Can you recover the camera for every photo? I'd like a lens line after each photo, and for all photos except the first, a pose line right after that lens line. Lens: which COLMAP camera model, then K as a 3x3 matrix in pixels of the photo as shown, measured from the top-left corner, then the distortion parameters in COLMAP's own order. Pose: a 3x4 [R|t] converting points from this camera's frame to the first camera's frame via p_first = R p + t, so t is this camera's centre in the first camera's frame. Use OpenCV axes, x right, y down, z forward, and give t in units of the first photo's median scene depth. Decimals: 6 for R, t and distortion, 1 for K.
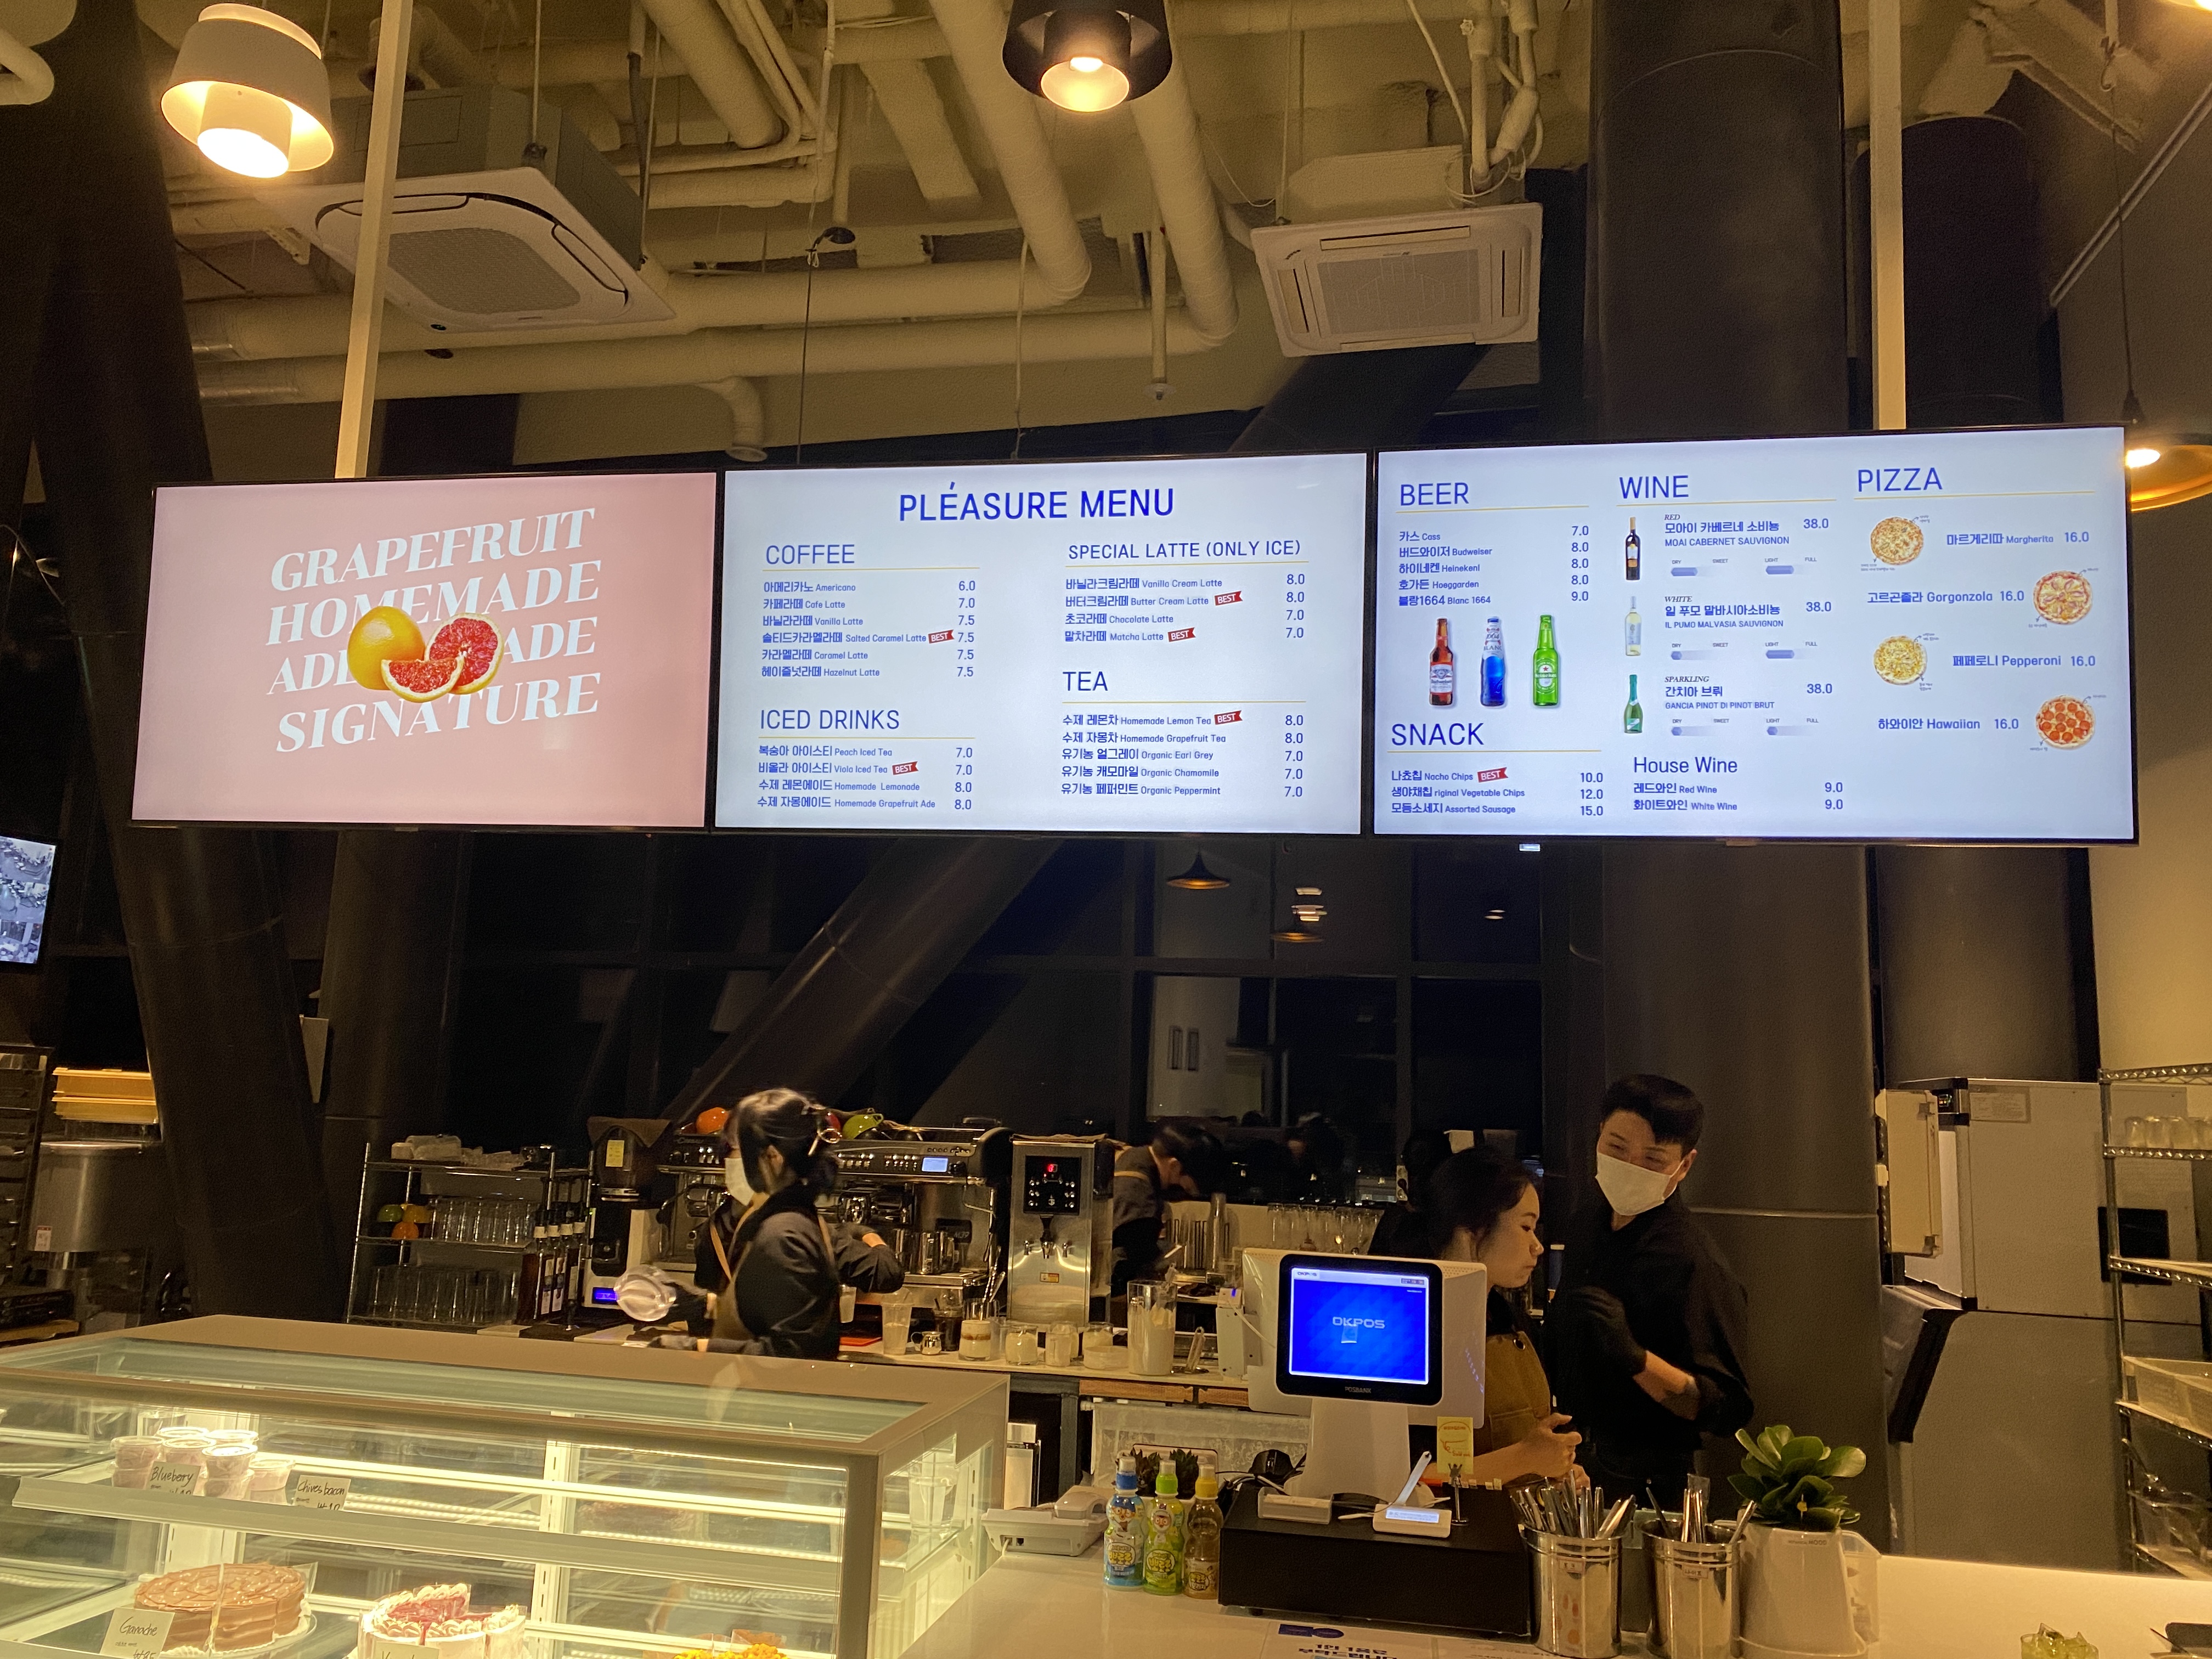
lens RADIAL K [[1666.1, 0, 1101.1], [0, 1666.1, 833.1], [0, 0, 1]] dist [0.065799, -0.100191]
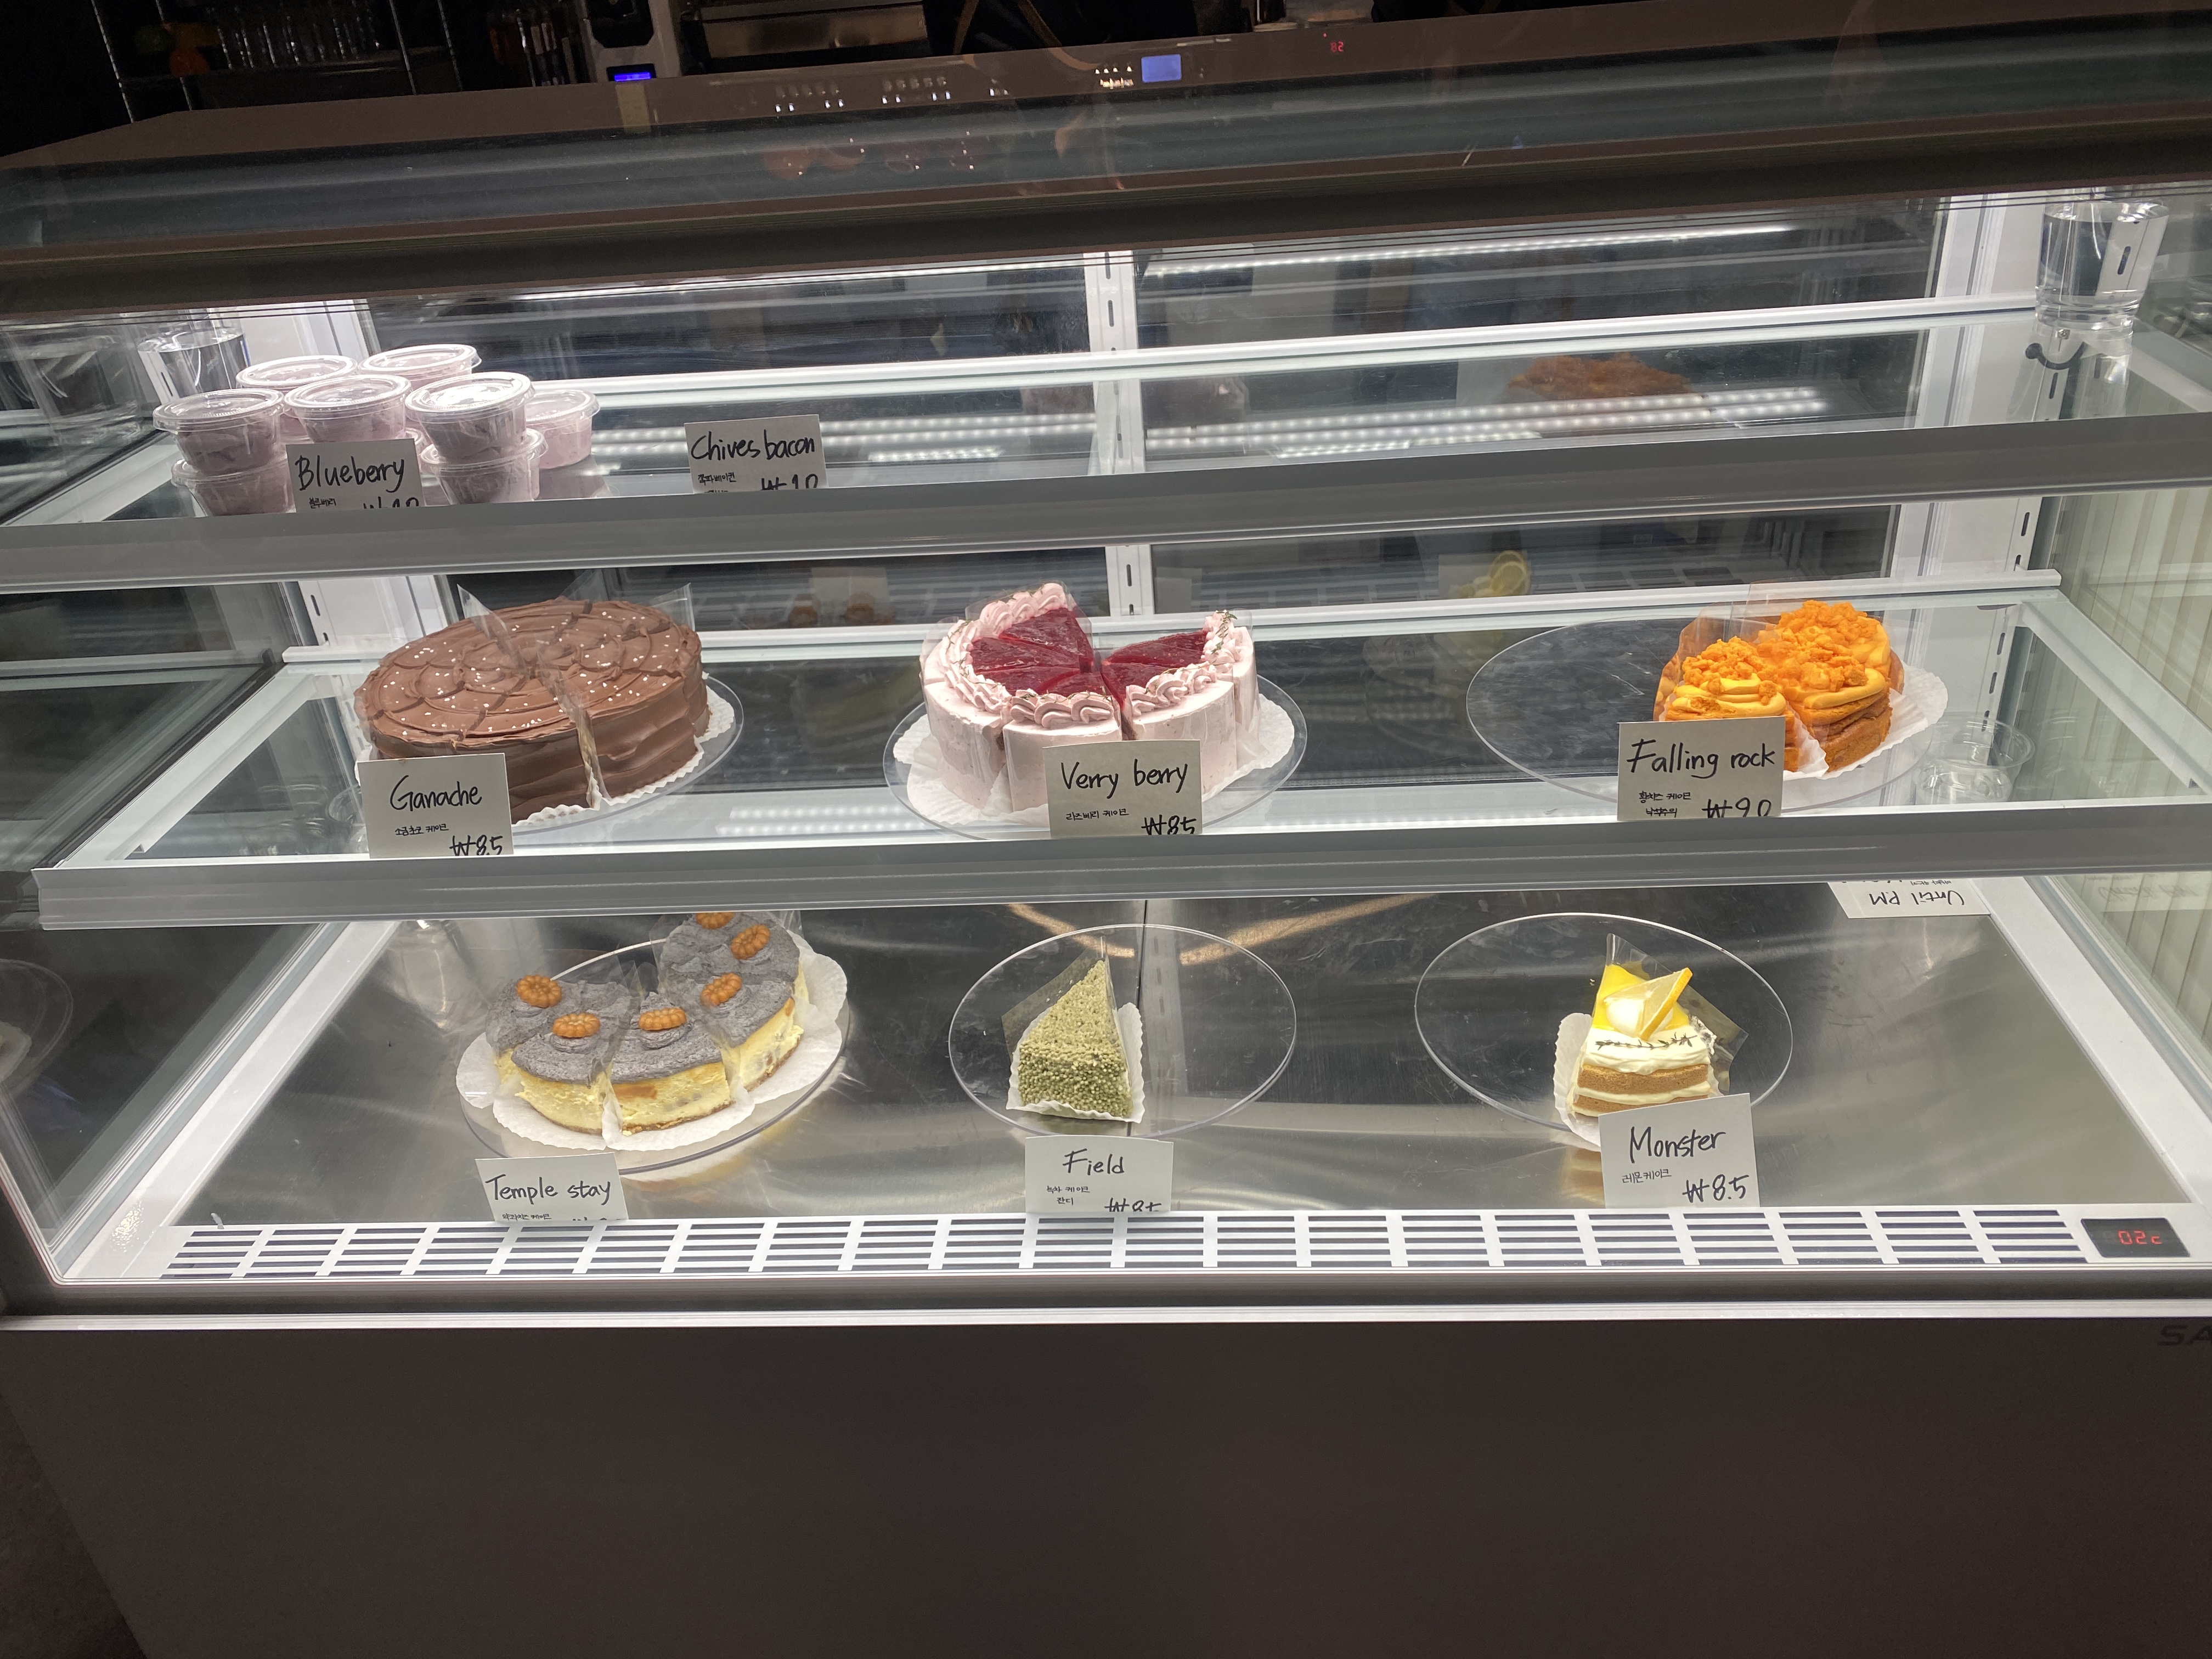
lens RADIAL K [[1666.1, 0, 1103.4], [0, 1666.1, 830.8], [0, 0, 1]] dist [0.065799, -0.100191]
pose [[0.982997, -0.168840, 0.072181, -0.411306], [0.084747, 0.765884, 0.637369, 0.197721], [-0.162896, -0.620415, 0.767170, 0.588288]]
